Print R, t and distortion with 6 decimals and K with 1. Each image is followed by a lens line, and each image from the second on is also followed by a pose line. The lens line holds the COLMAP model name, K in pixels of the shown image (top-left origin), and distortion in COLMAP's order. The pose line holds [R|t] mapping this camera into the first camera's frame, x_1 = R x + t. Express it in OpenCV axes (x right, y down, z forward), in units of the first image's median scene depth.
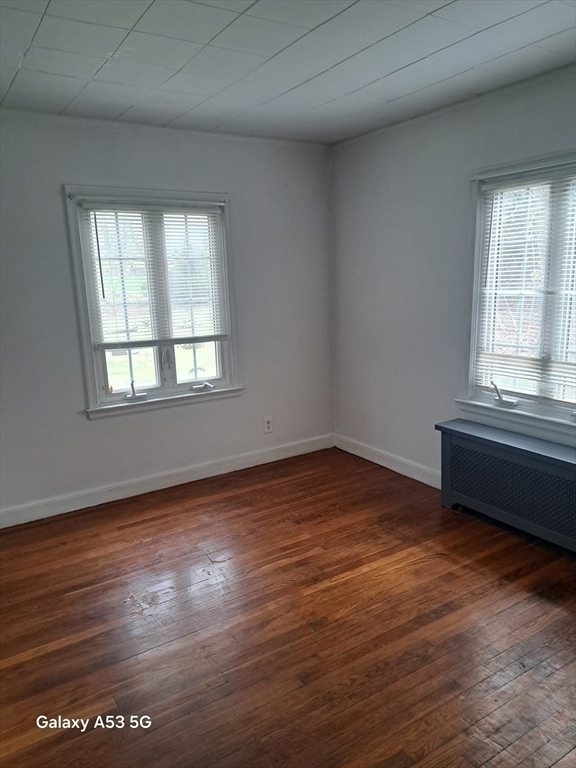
lens RADIAL K [[551.1, 0, 288.0], [0, 551.1, 384.0], [0, 0, 1]] dist [0.065996, -0.099967]
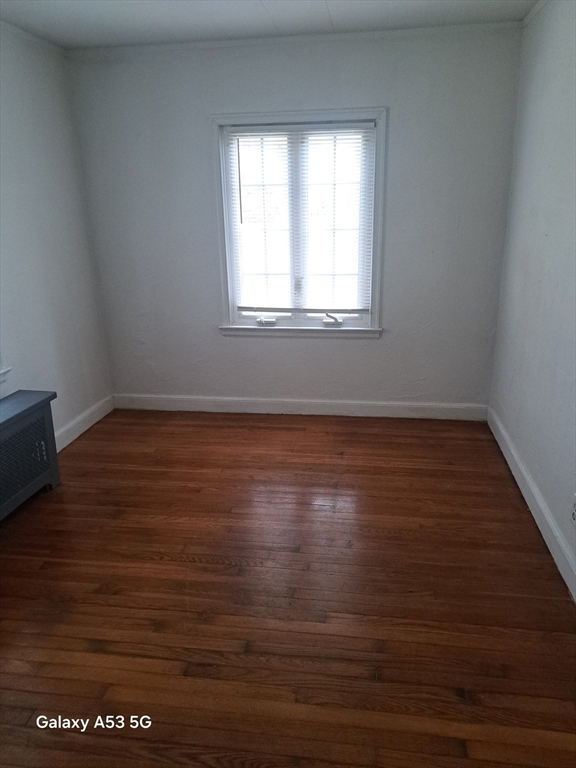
lens RADIAL K [[539.1, 0, 288.0], [0, 539.1, 384.0], [0, 0, 1]] dist [0.064002, -0.072390]
pose [[0.744133, 0.227930, -0.627944, 0.417453], [-0.132042, 0.971631, 0.196207, -0.067271], [0.654851, -0.063089, 0.753120, 0.245772]]
